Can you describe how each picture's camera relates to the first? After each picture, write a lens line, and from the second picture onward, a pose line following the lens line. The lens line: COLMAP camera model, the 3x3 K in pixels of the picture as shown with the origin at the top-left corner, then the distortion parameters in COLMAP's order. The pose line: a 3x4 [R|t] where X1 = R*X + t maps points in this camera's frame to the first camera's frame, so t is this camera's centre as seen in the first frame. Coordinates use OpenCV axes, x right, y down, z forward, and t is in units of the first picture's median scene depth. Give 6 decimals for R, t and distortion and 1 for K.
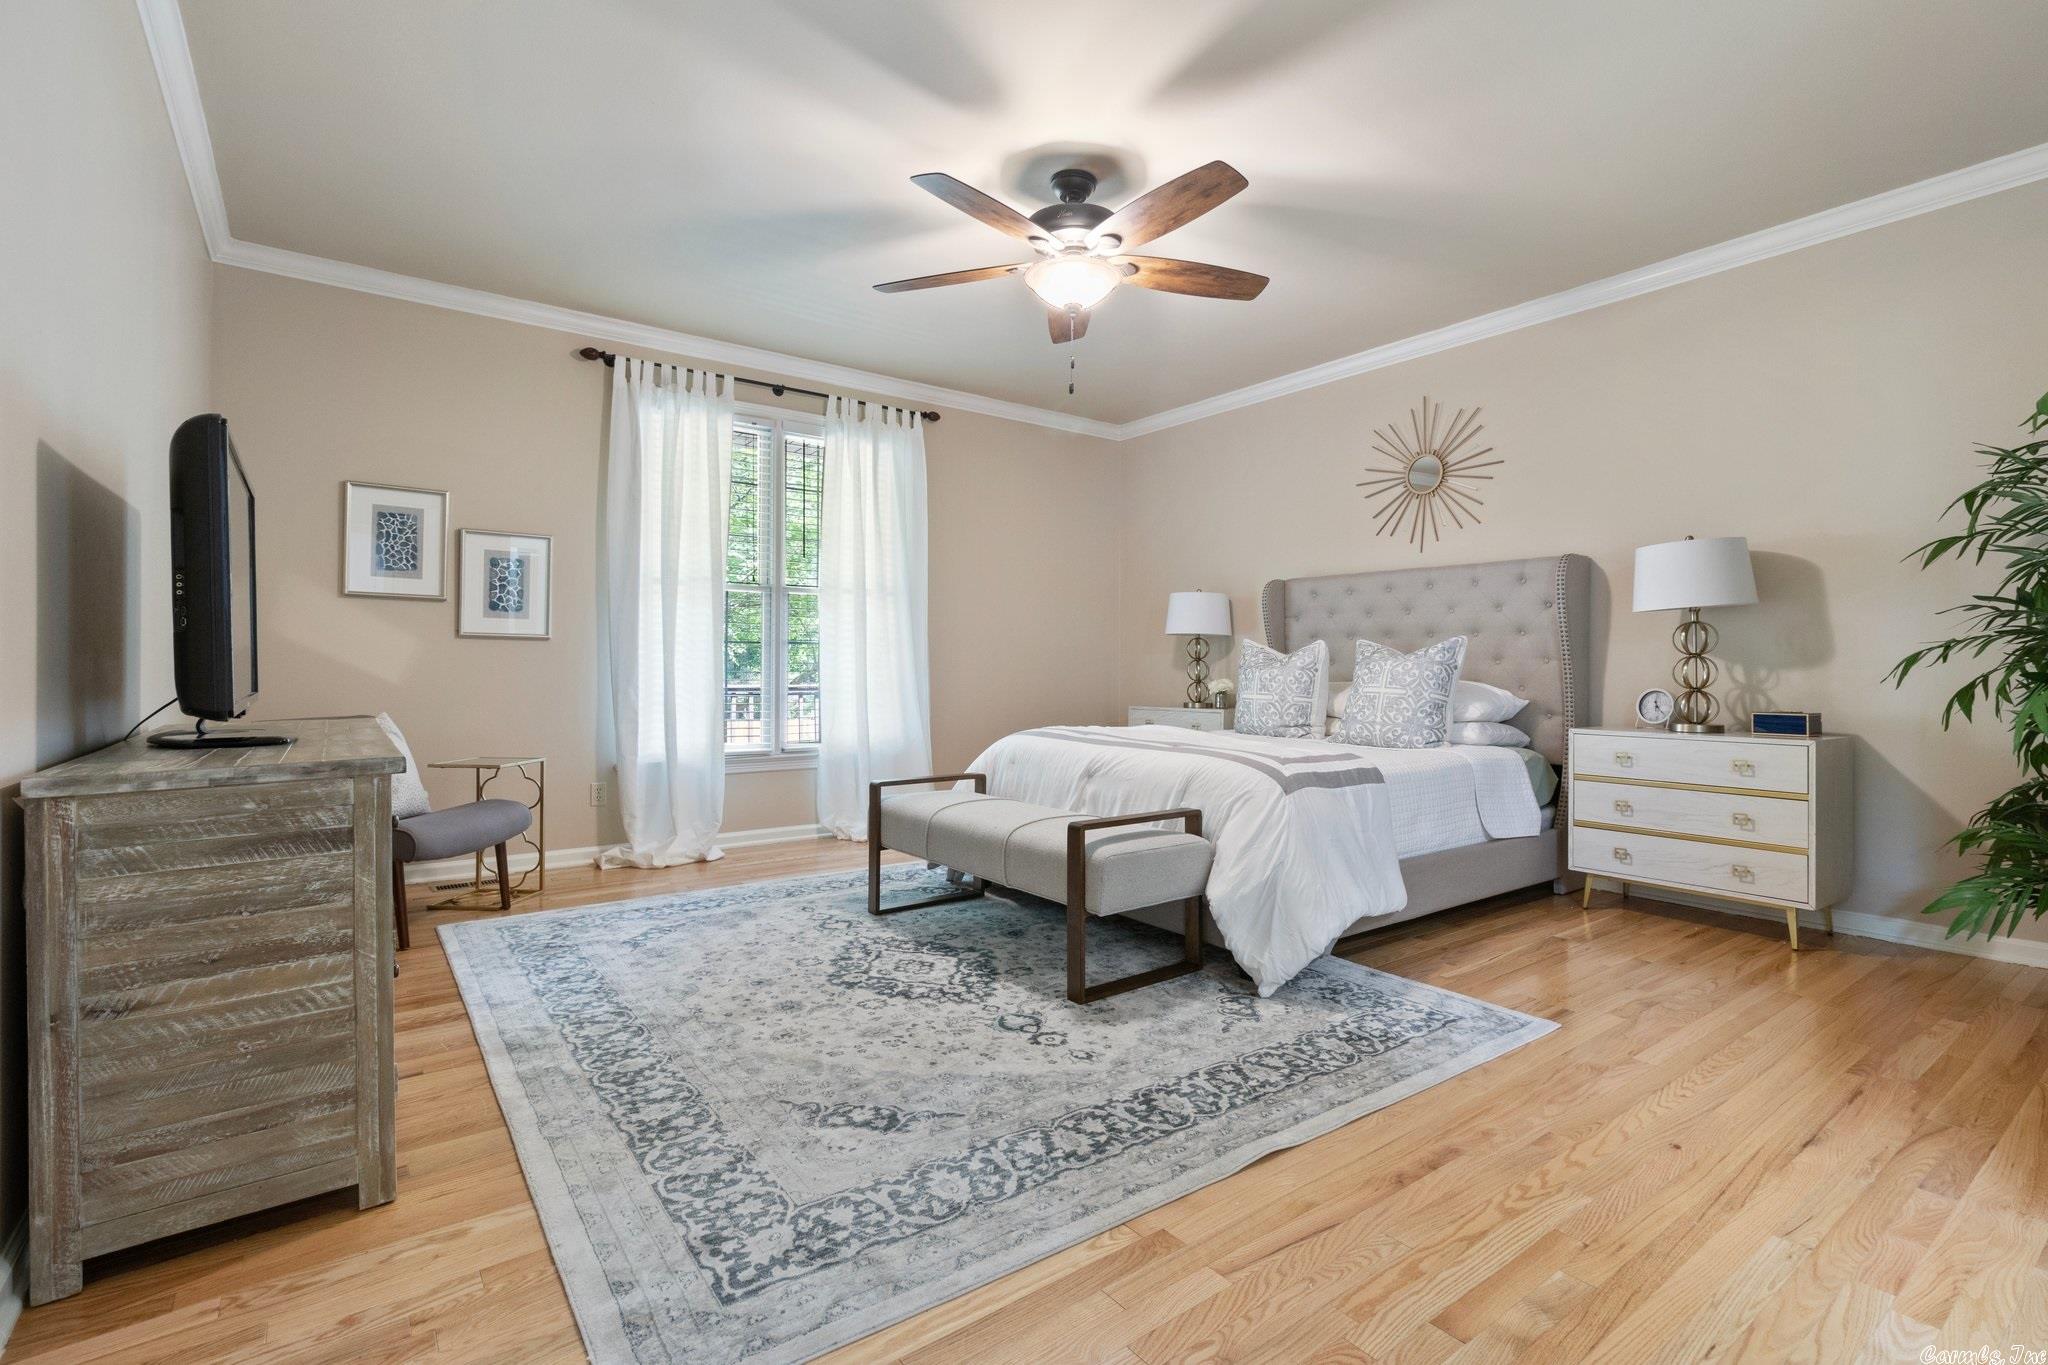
lens RADIAL K [[946.2, 0, 993.5], [0, 946.2, 685.4], [0, 0, 1]] dist [0.002341, 0.000320]
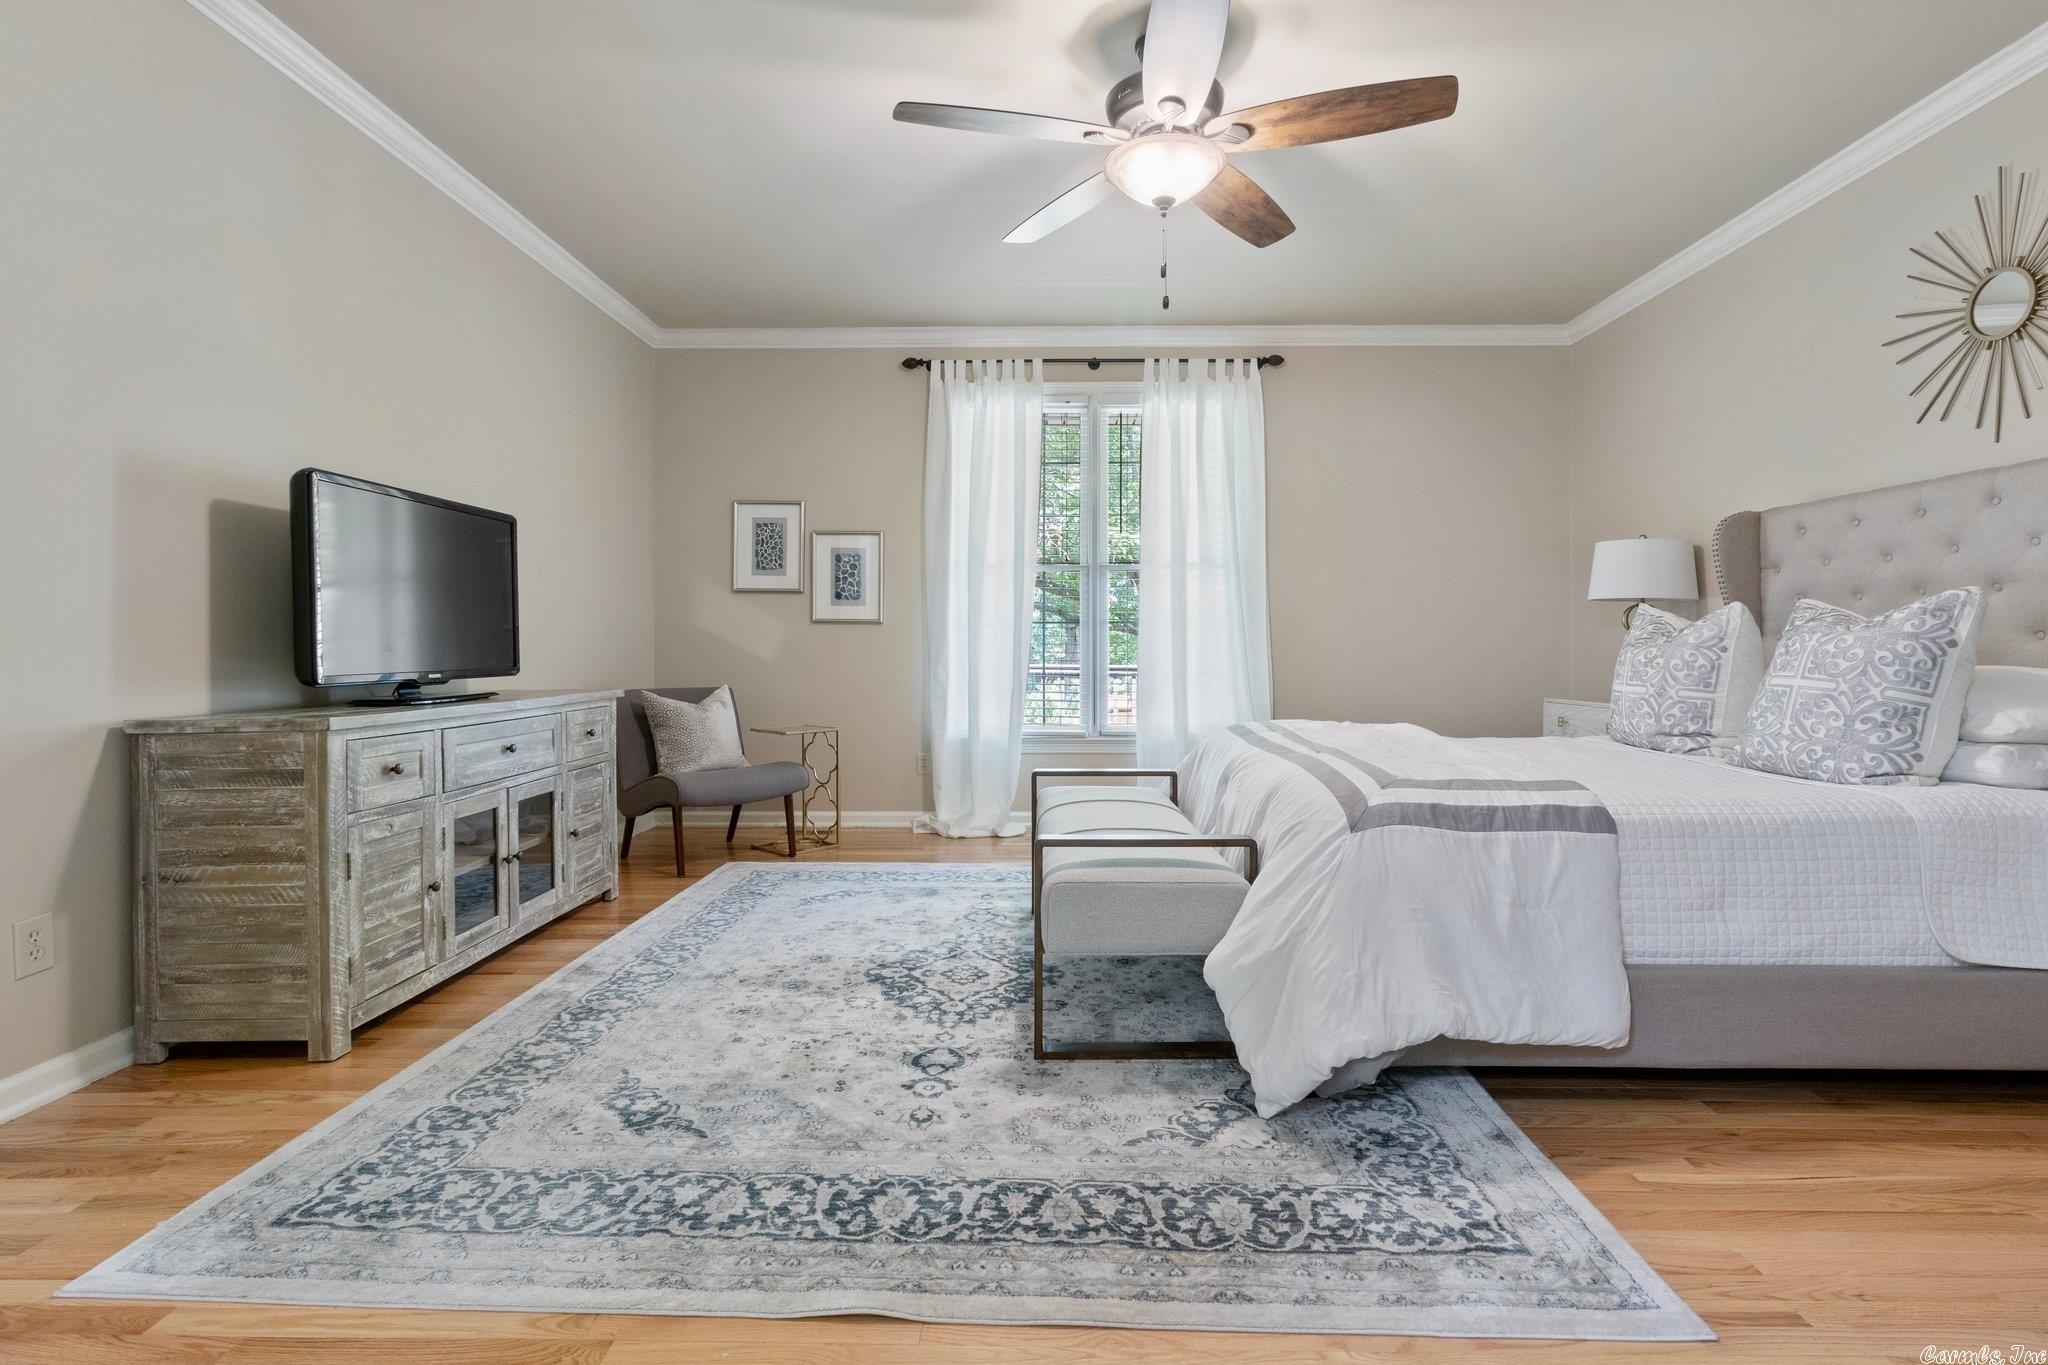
lens RADIAL K [[946.2, 0, 1038.3], [0, 946.2, 661.7], [0, 0, 1]] dist [0.002341, 0.000320]
pose [[0.799904, 0.005884, -0.600099, 0.548173], [-0.008652, 0.999961, -0.001728, -0.004176], [0.600065, 0.006574, 0.799924, 0.326072]]
